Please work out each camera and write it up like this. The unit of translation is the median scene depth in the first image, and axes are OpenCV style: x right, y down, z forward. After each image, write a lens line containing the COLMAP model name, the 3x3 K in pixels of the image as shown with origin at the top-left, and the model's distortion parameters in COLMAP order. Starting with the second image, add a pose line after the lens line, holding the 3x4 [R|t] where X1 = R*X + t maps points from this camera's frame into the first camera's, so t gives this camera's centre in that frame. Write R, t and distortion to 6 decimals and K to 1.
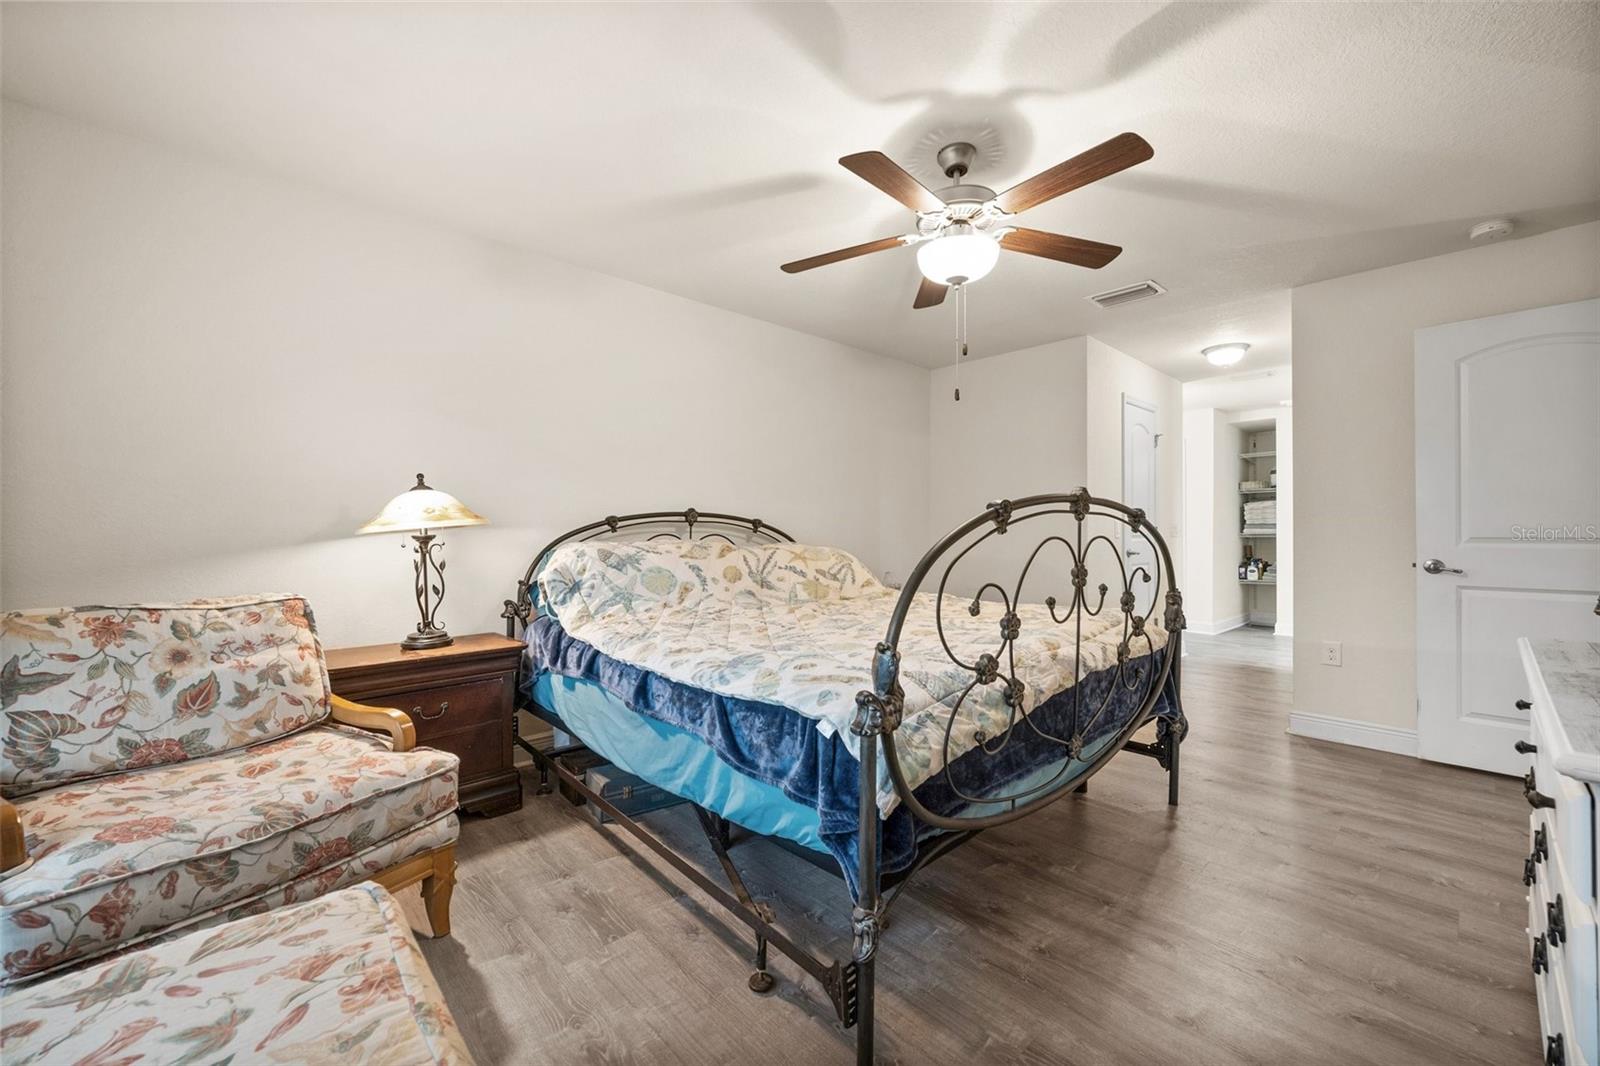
lens RADIAL K [[632.1, 0, 800.7], [0, 632.1, 530.2], [0, 0, 1]] dist [-0.003489, 0.000306]
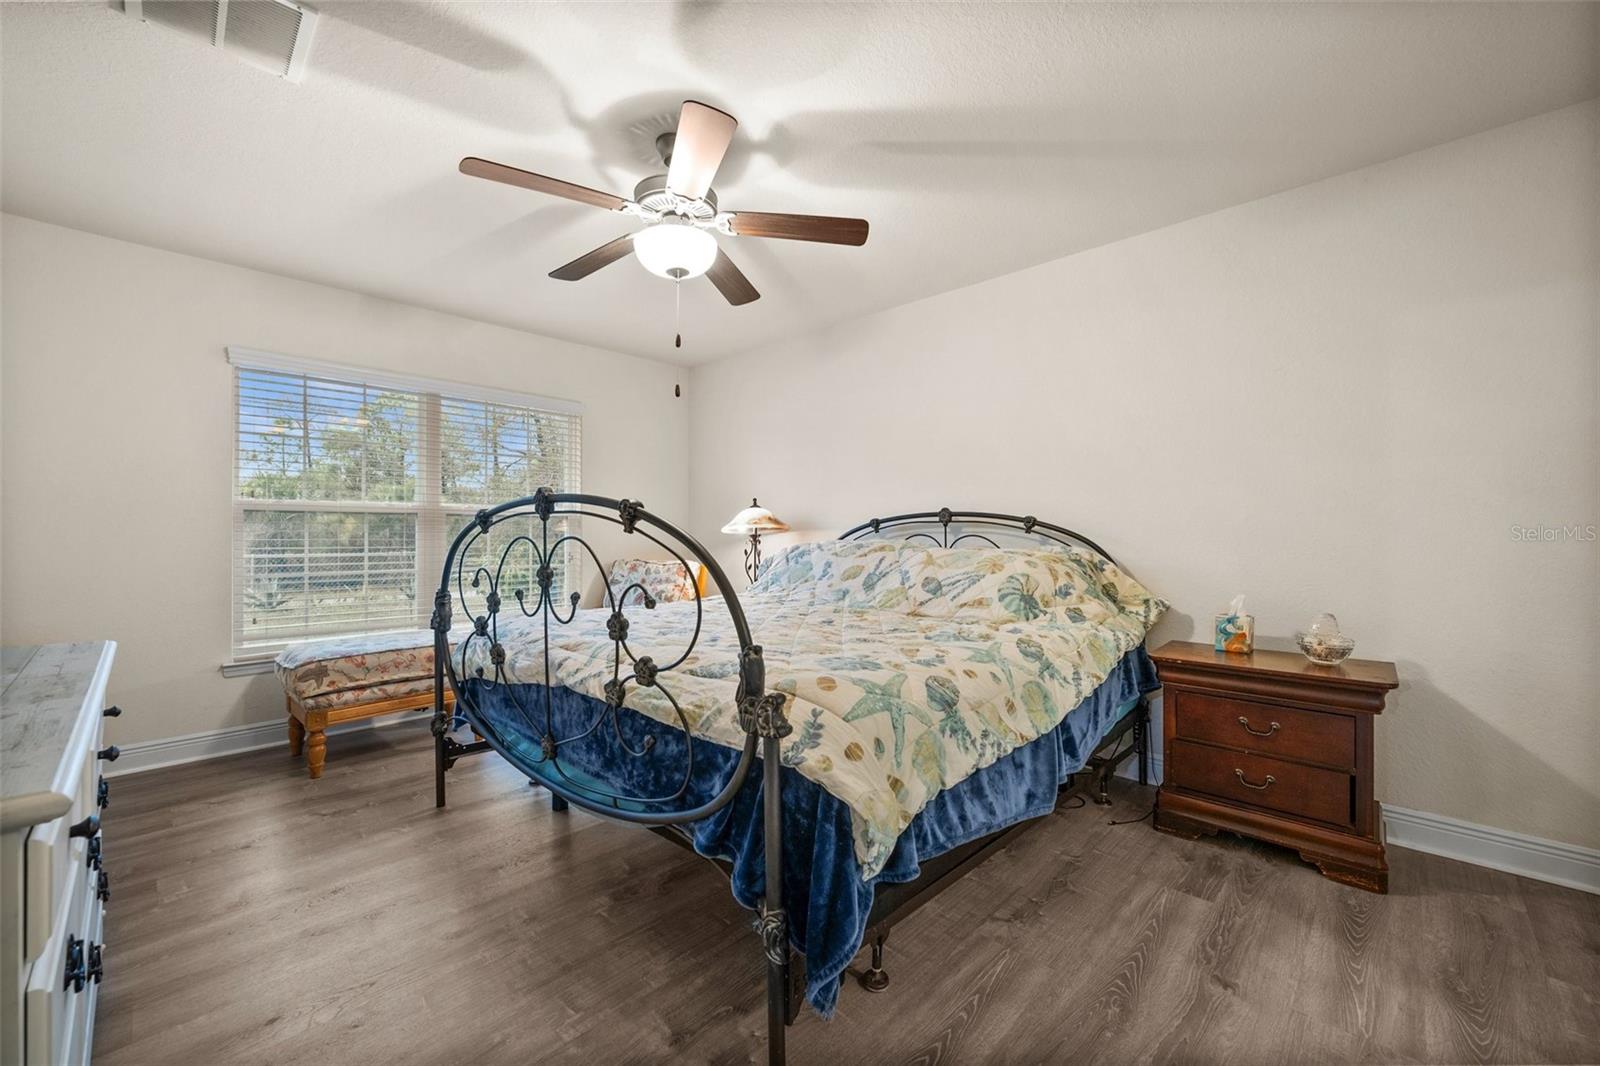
lens RADIAL K [[632.1, 0, 800.7], [0, 632.1, 530.2], [0, 0, 1]] dist [-0.003489, 0.000306]
pose [[0.057034, -0.003880, -0.998365, 1.228213], [0.002516, 0.999990, -0.003742, 0.003993], [0.998369, -0.002299, 0.057043, 1.132967]]
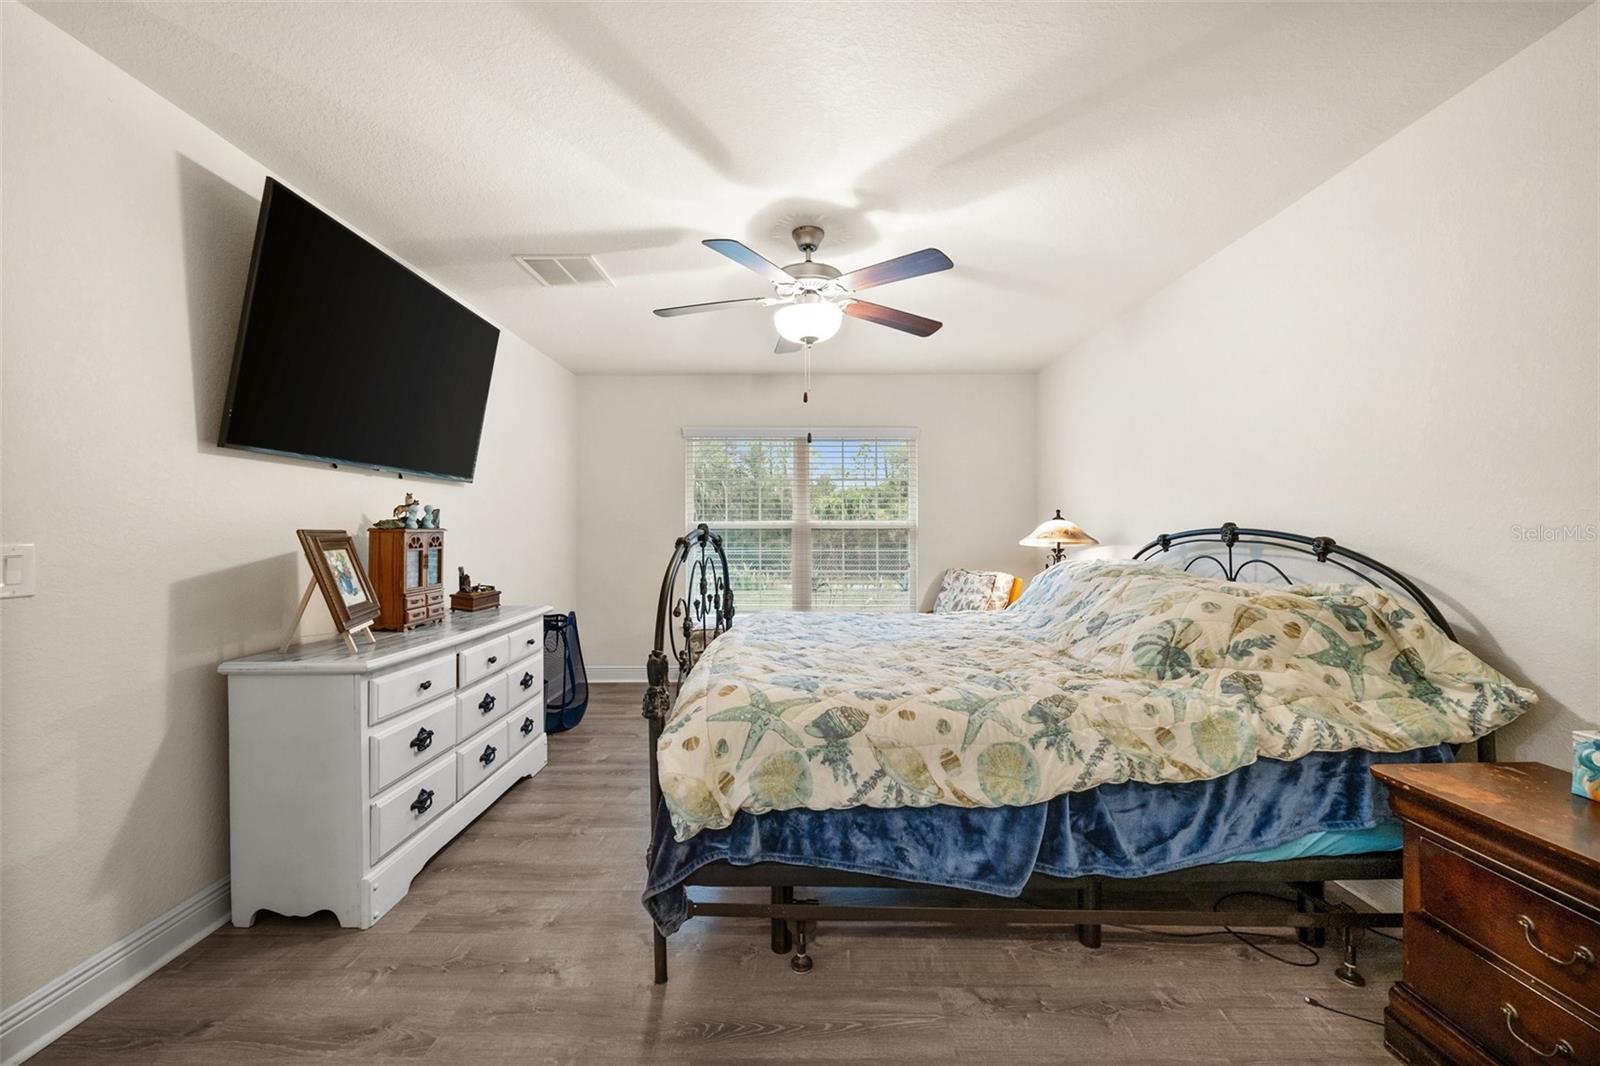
lens RADIAL K [[632.1, 0, 800.7], [0, 632.1, 530.2], [0, 0, 1]] dist [-0.003489, 0.000306]
pose [[-0.684659, 0.002145, -0.728861, 1.111991], [0.004121, 0.999991, -0.000928, -0.043046], [0.728852, -0.003639, -0.684661, 1.787271]]
